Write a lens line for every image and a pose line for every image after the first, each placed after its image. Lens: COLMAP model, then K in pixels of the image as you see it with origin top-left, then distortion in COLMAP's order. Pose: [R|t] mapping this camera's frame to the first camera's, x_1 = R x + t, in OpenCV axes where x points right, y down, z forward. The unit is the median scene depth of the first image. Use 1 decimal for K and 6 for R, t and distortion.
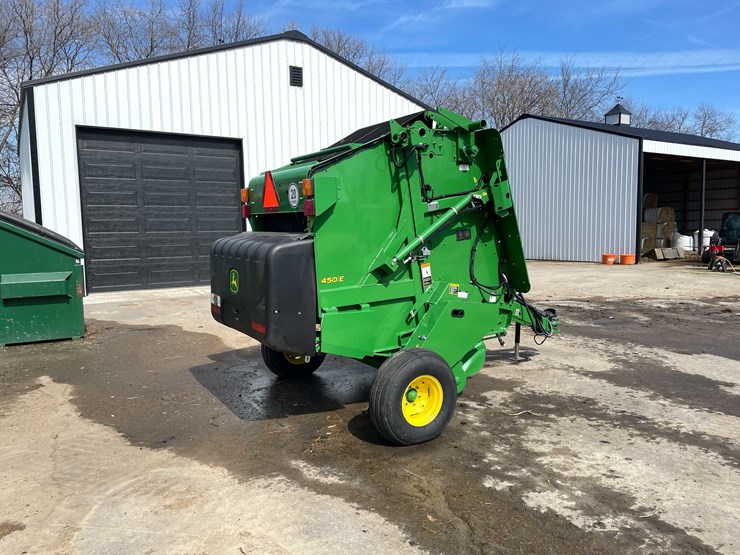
lens RADIAL K [[557.6, 0, 363.4], [0, 557.6, 279.2], [0, 0, 1]] dist [0.093444, -0.119304]
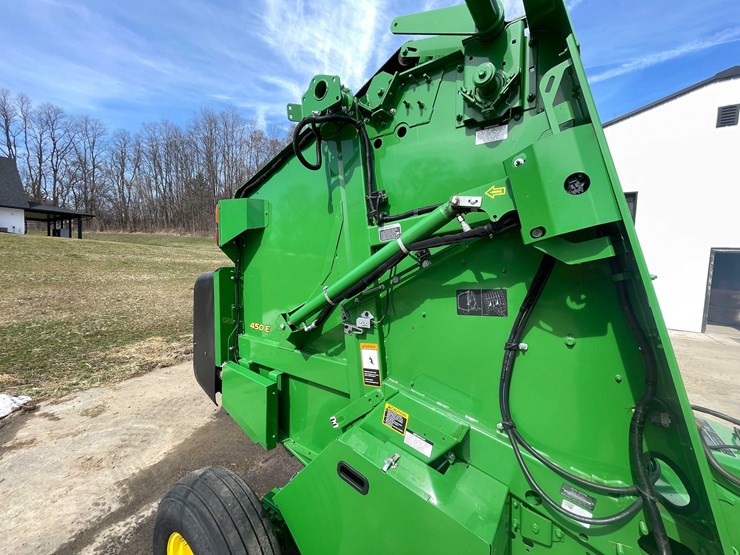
lens RADIAL K [[297.4, 0, 369.7], [0, 297.4, 277.0], [0, 0, 1]] dist [-0.002903, 0.000479]
pose [[0.395121, 0.090095, -0.914201, 0.371532], [-0.136956, 0.989834, 0.038356, -0.102631], [0.908363, 0.110050, 0.403443, 0.908994]]
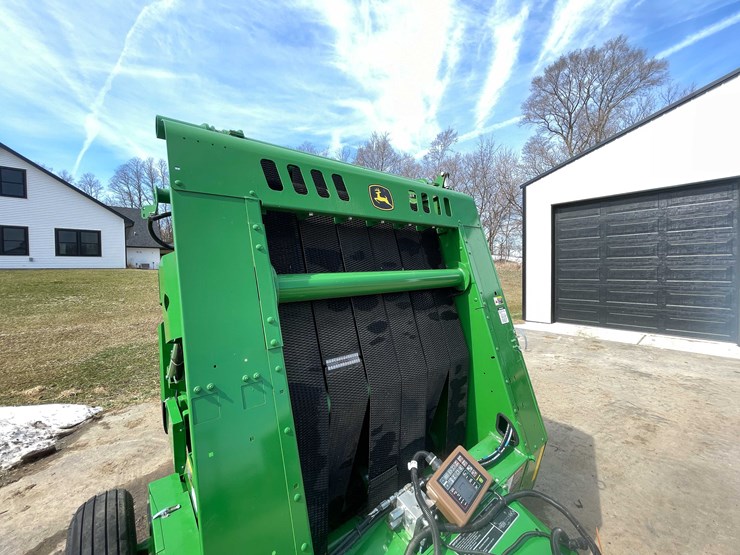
lens RADIAL K [[297.4, 0, 369.6], [0, 297.4, 276.5], [0, 0, 1]] dist [-0.002903, 0.000479]
pose [[0.143586, 0.038043, -0.988906, 0.464139], [-0.080377, 0.996408, 0.026661, -0.187670], [0.986368, 0.075658, 0.146128, 1.151199]]
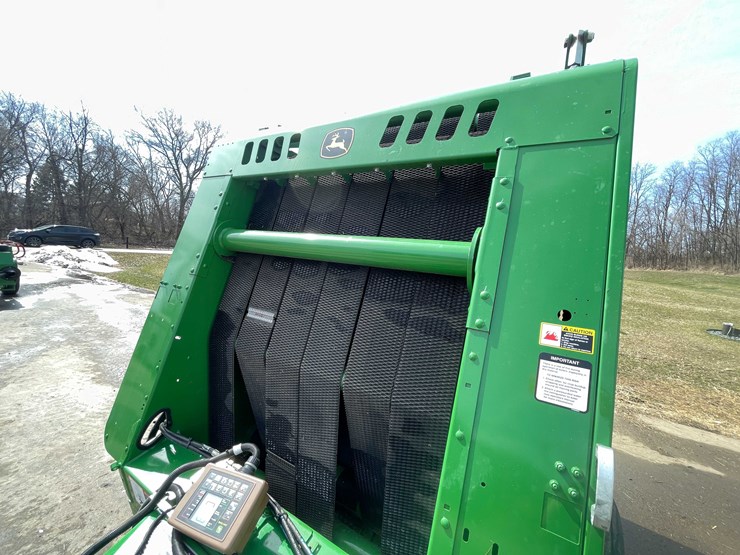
lens RADIAL K [[297.4, 0, 369.7], [0, 297.4, 276.8], [0, 0, 1]] dist [-0.002903, 0.000479]
pose [[-0.879771, -0.040566, -0.473664, 0.253479], [-0.131310, 0.978327, 0.160105, -0.196103], [0.456904, 0.203052, -0.866030, 1.441226]]
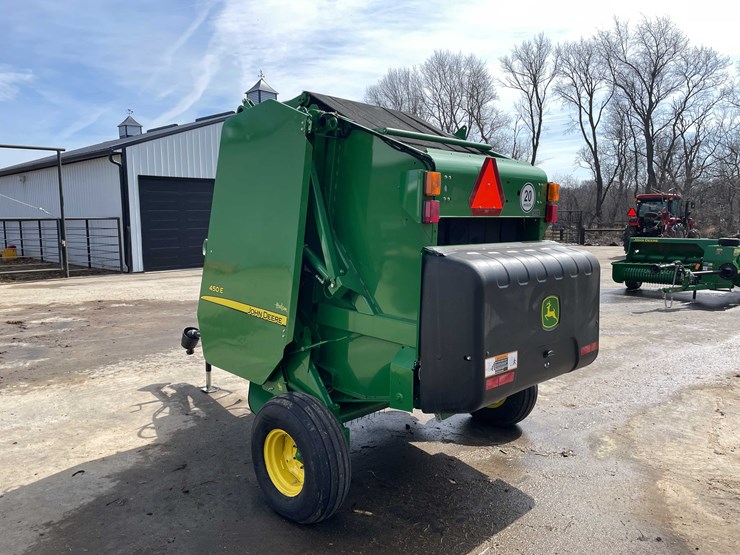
lens RADIAL K [[557.6, 0, 362.7], [0, 557.6, 278.8], [0, 0, 1]] dist [0.093444, -0.119304]
pose [[-0.235886, -0.089562, 0.967645, -0.851037], [0.101506, 0.988026, 0.116193, -0.143719], [-0.966465, 0.125630, -0.223970, 1.364779]]
